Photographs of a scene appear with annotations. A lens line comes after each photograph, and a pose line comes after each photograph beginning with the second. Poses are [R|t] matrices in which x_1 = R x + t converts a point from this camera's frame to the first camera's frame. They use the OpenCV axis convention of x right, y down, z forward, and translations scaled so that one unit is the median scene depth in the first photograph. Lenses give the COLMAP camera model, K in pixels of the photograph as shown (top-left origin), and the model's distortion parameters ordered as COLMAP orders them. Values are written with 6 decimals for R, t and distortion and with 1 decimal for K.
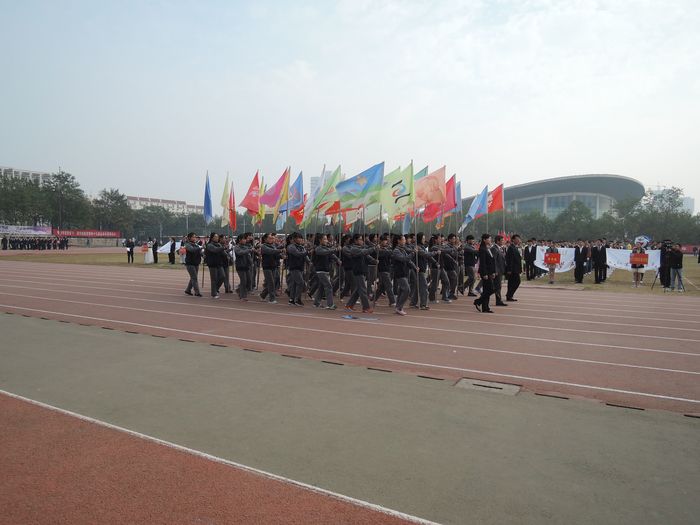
lens RADIAL K [[504.8, 0, 352.3], [0, 504.8, 261.8], [0, 0, 1]] dist [-0.020373, 0.012233]
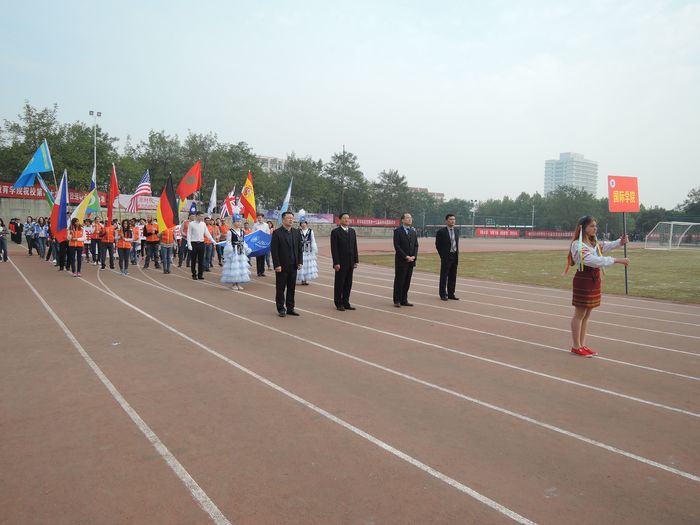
lens RADIAL K [[504.8, 0, 350.4], [0, 504.8, 260.5], [0, 0, 1]] dist [-0.020373, 0.012233]
pose [[0.914898, 0.029693, -0.402592, -0.196491], [-0.022130, 0.999481, 0.023426, -0.008979], [0.403078, -0.012523, 0.915080, 0.184573]]
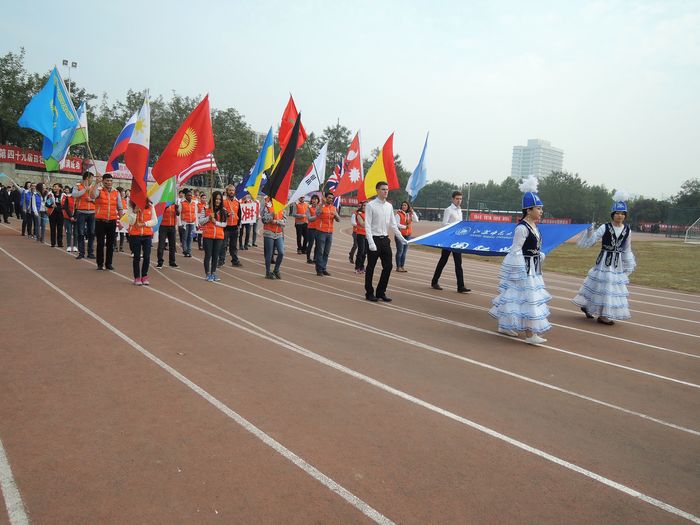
lens RADIAL K [[504.8, 0, 352.5], [0, 504.8, 264.7], [0, 0, 1]] dist [-0.020373, 0.012233]
pose [[0.942133, 0.073913, -0.326990, -0.256160], [-0.053927, 0.996103, 0.069784, -0.010615], [0.330874, -0.048112, 0.942448, 0.211349]]
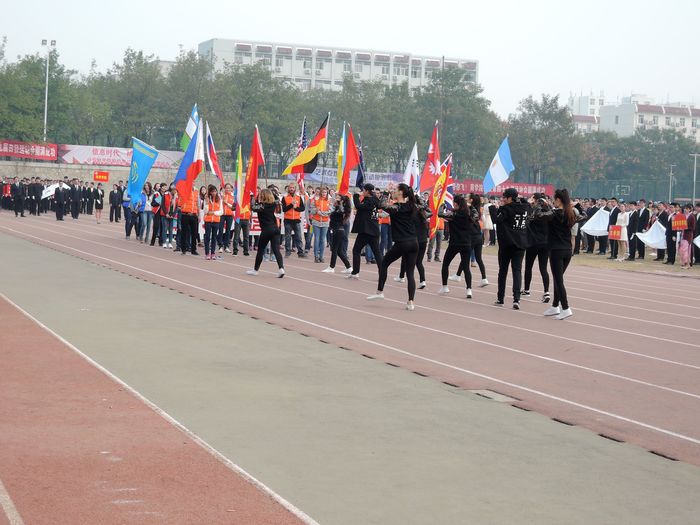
lens RADIAL K [[1347.5, 0, 349.8], [0, 1347.5, 262.4], [0, 0, 1]] dist [-0.208109, 0.000000]
pose [[0.774059, 0.048449, -0.631257, 0.190921], [-0.051868, 0.998569, 0.013039, 0.005706], [0.630986, 0.022649, 0.775464, -0.095473]]
